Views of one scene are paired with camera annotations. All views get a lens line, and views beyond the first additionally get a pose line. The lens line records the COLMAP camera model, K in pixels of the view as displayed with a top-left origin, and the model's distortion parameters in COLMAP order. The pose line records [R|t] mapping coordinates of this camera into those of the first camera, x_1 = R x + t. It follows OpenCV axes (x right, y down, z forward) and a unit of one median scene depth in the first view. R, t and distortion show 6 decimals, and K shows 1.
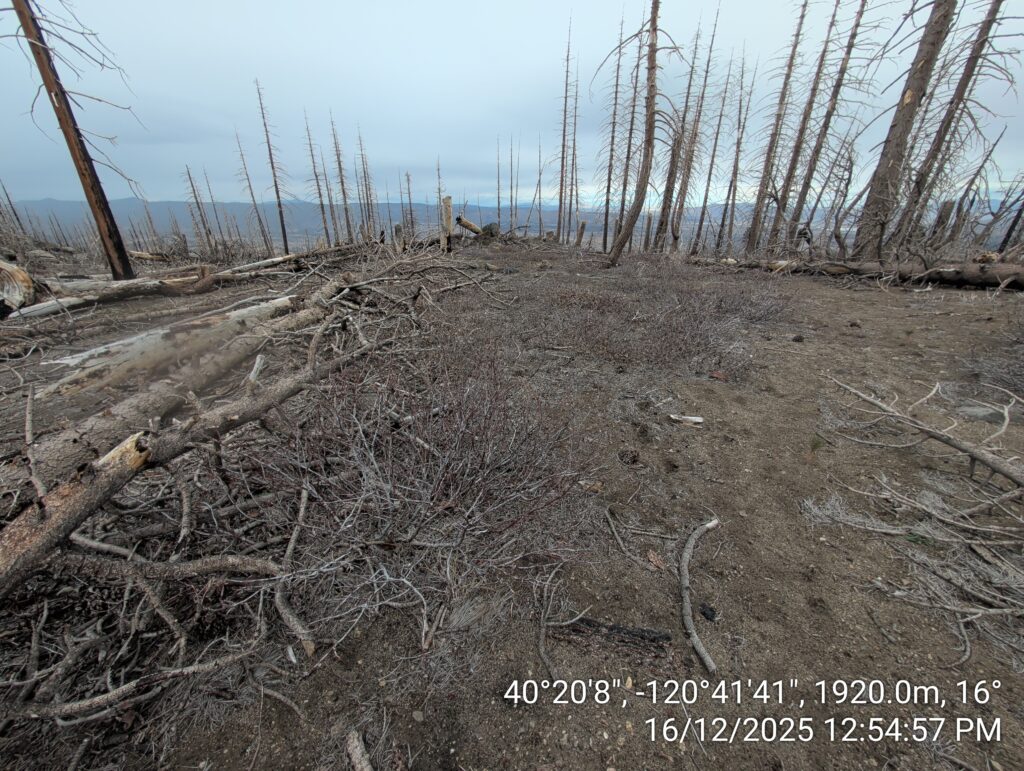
lens RADIAL K [[389.0, 0, 512.0], [0, 389.0, 385.5], [0, 0, 1]] dist [0.001133, -0.000051]
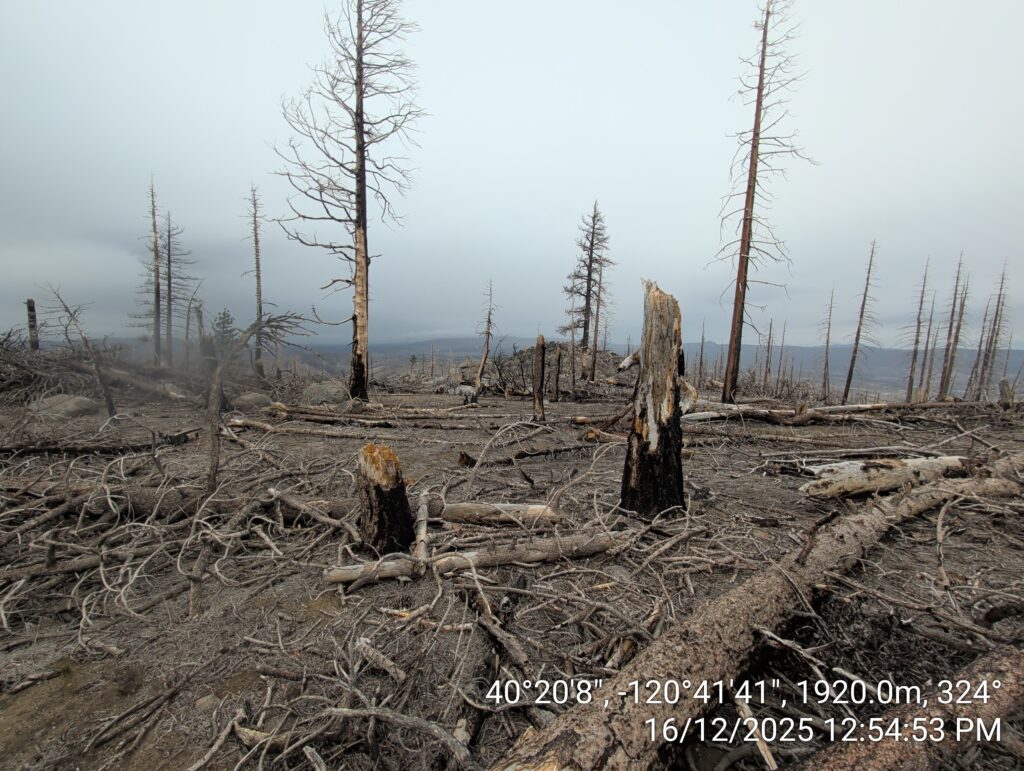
lens RADIAL K [[389.0, 0, 512.0], [0, 389.0, 385.5], [0, 0, 1]] dist [0.001133, -0.000051]
pose [[0.383531, 0.107869, -0.917207, -0.130792], [-0.404374, 0.912505, -0.061774, 0.071345], [0.830292, 0.394587, 0.393593, -0.208679]]
